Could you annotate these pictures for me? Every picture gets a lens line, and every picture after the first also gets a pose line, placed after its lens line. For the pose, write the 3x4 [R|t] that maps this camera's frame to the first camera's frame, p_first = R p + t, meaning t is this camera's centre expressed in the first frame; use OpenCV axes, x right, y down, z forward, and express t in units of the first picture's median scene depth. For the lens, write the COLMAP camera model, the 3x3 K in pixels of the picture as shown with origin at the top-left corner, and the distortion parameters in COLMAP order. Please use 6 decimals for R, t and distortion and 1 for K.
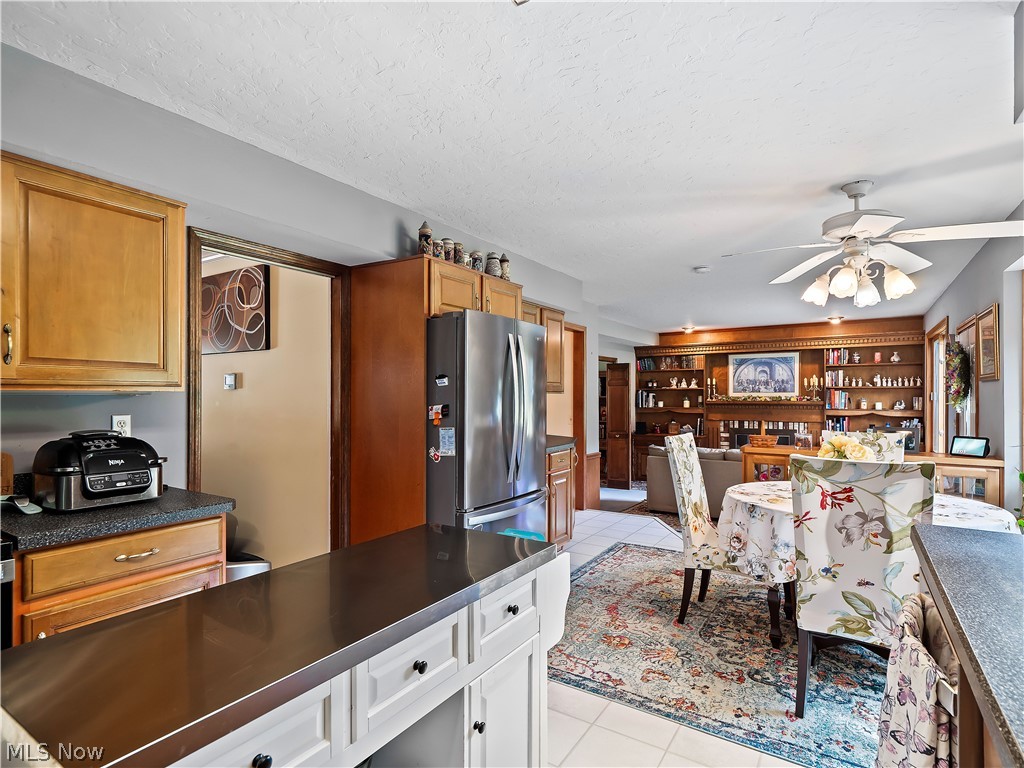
lens RADIAL K [[542.0, 0, 497.3], [0, 542.0, 398.7], [0, 0, 1]] dist [0.005886, -0.002458]
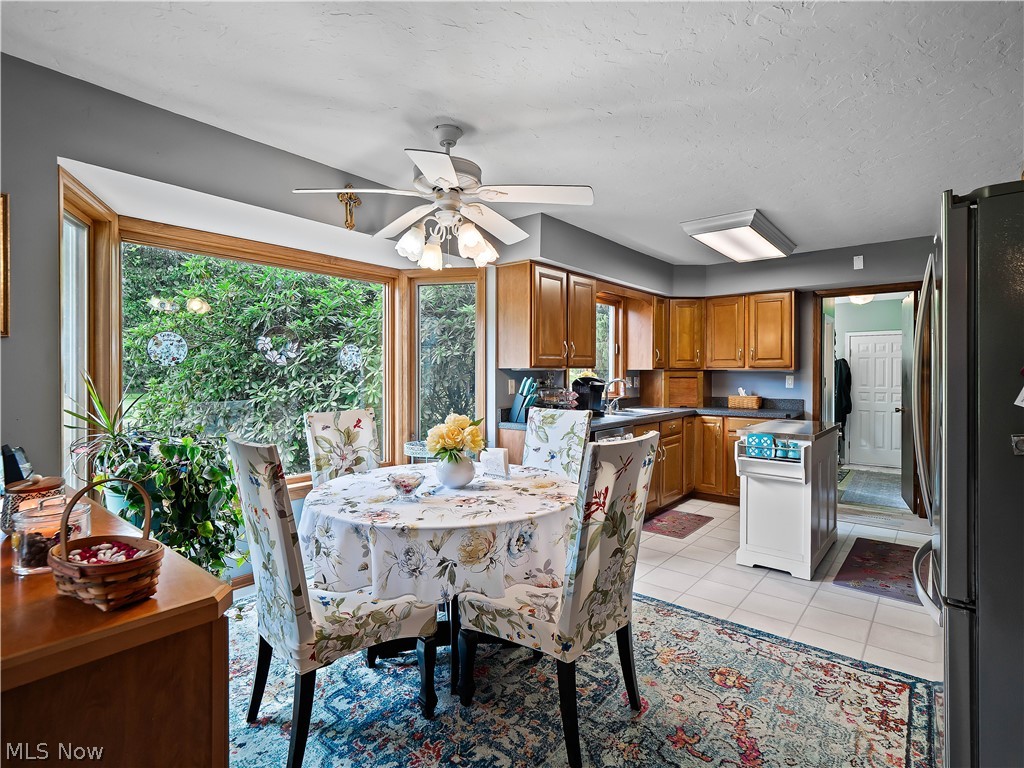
lens RADIAL K [[519.3, 0, 507.7], [0, 519.3, 371.0], [0, 0, 1]] dist [0.003428, -0.001286]
pose [[-0.994406, -0.000702, 0.105627, 0.173287], [-0.000196, 0.999988, 0.004797, -0.002251], [-0.105629, 0.004749, -0.994394, 0.669381]]
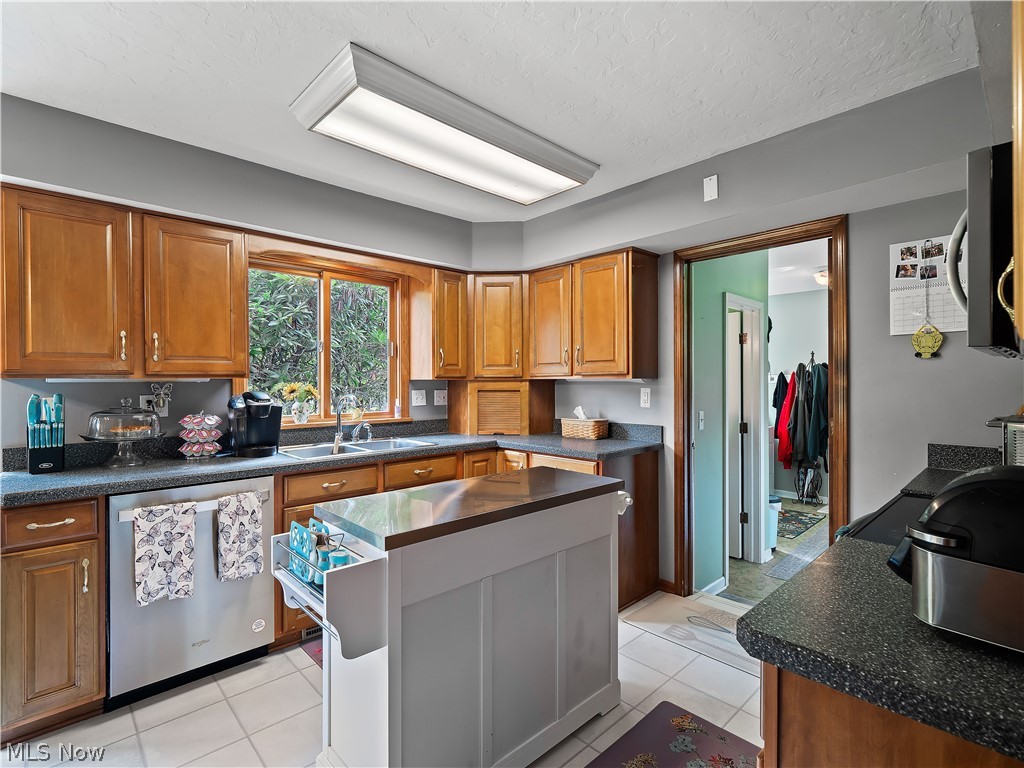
lens RADIAL K [[495.0, 0, 512.4], [0, 495.0, 380.5], [0, 0, 1]] dist [-0.000628, -0.000463]
pose [[-0.974274, 0.003213, 0.225343, -0.108494], [0.004194, 0.999984, 0.003875, -0.001209], [-0.225327, 0.004720, -0.974272, 0.377286]]
